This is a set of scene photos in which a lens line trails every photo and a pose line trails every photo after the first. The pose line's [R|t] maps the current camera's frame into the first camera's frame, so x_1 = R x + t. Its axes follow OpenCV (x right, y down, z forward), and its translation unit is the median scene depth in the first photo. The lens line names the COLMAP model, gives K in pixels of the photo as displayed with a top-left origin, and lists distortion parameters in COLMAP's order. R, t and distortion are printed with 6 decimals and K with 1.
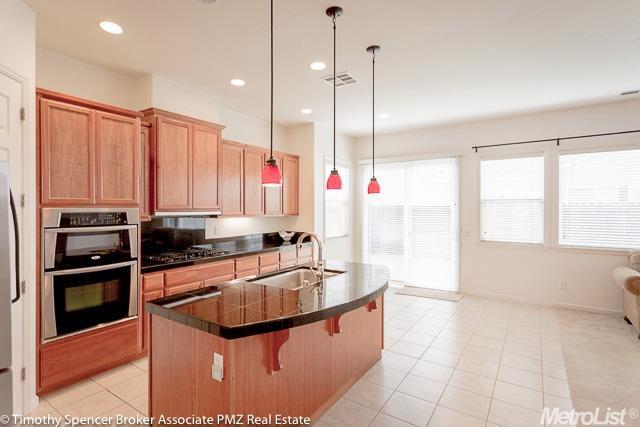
lens RADIAL K [[320.1, 0, 317.4], [0, 320.1, 209.3], [0, 0, 1]] dist [-0.000475, 0.000042]
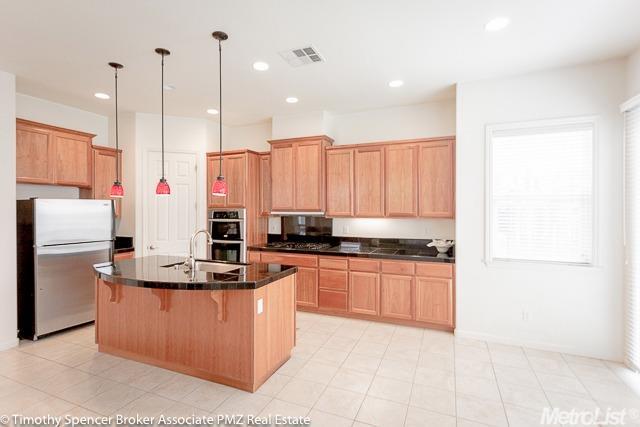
lens RADIAL K [[302.9, 0, 318.8], [0, 302.9, 207.0], [0, 0, 1]] dist [0.000021, 0.000070]
pose [[0.193388, -0.003439, -0.981116, 0.543049], [-0.001578, 0.999991, -0.003816, -0.004406], [0.981121, 0.002287, 0.193380, 0.575729]]
